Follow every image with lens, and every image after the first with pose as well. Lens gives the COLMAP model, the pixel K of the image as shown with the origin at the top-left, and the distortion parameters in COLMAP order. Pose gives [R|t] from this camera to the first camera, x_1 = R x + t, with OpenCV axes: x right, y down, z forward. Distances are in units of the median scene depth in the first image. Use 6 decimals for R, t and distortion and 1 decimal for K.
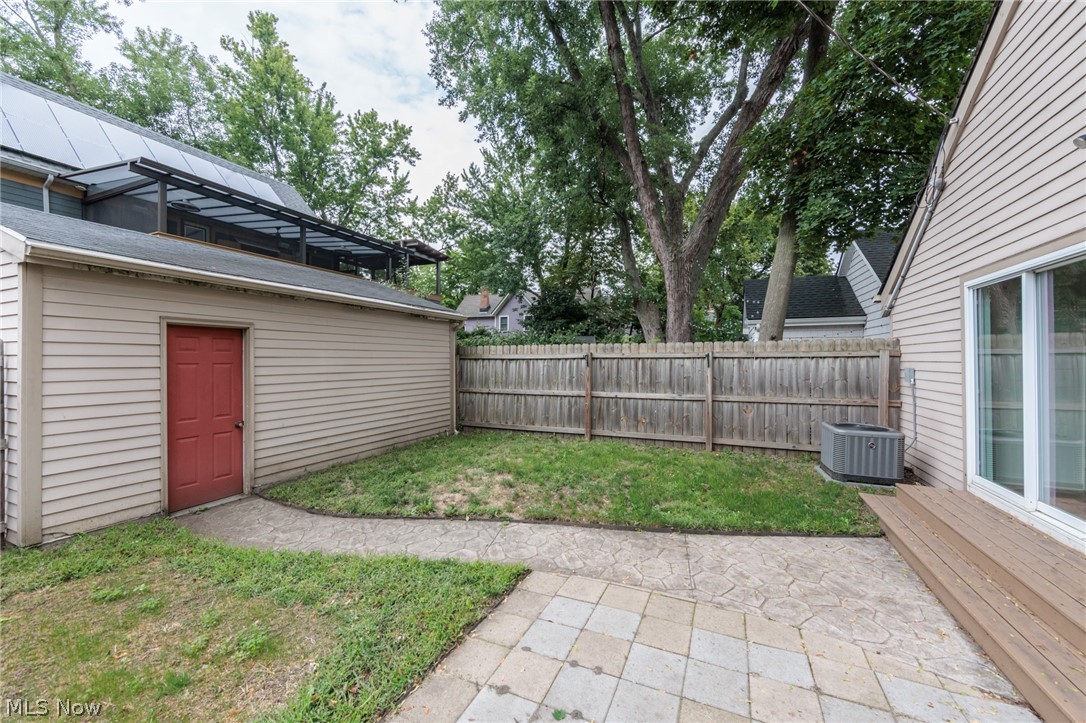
lens RADIAL K [[425.3, 0, 546.2], [0, 425.3, 361.8], [0, 0, 1]] dist [-0.000675, 0.000003]
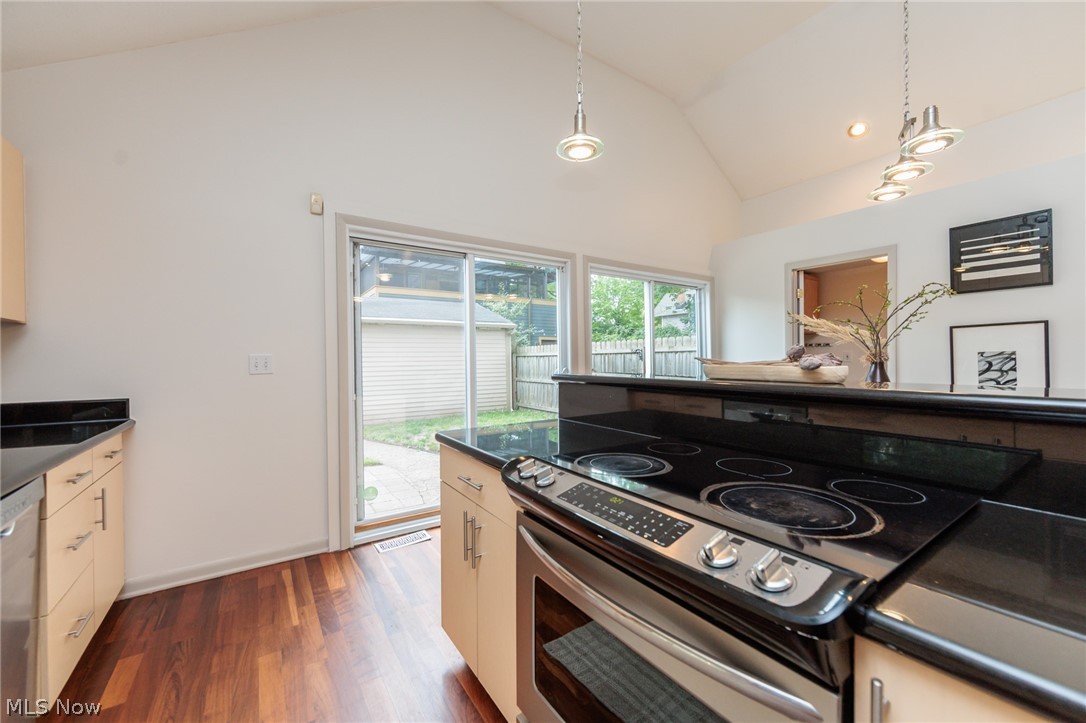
lens RADIAL K [[425.3, 0, 546.2], [0, 425.3, 361.8], [0, 0, 1]] dist [-0.000675, 0.000003]
pose [[0.842195, -0.009087, -0.539097, 0.794736], [0.011649, 0.999931, 0.001345, 0.012189], [0.539047, -0.007413, 0.842243, -0.111582]]
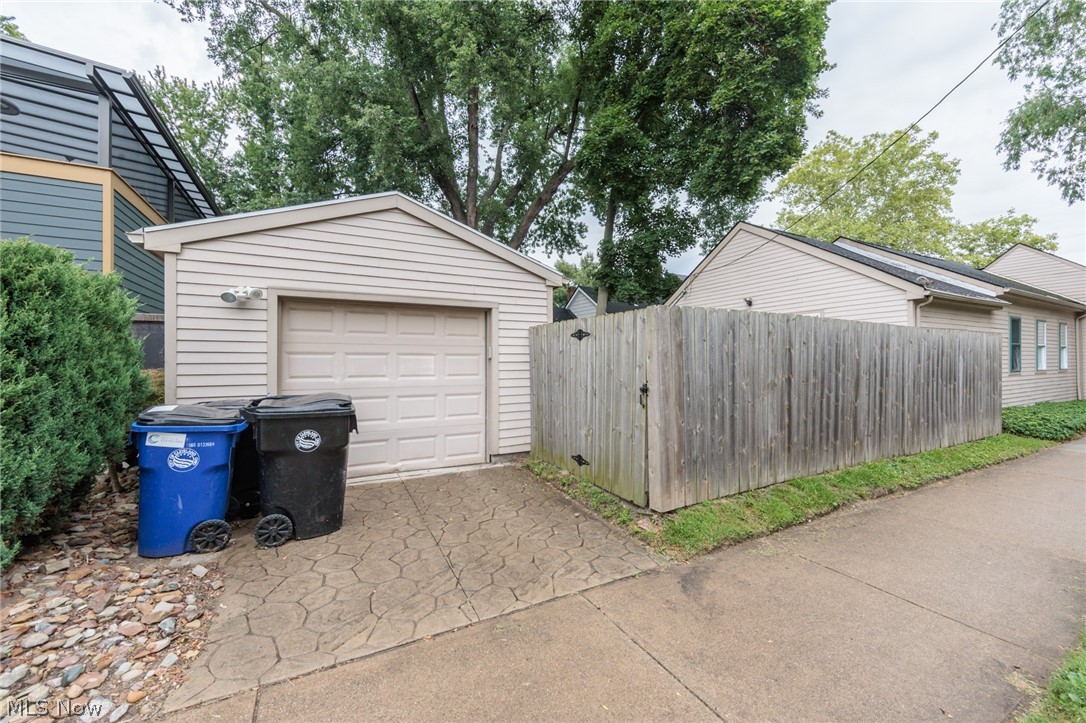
lens RADIAL K [[425.3, 0, 546.2], [0, 425.3, 361.8], [0, 0, 1]] dist [-0.000675, 0.000003]
pose [[0.615351, -0.004910, 0.788238, -1.342985], [0.014500, 0.999882, -0.005091, 0.044667], [-0.788120, 0.014562, 0.615350, -0.027383]]
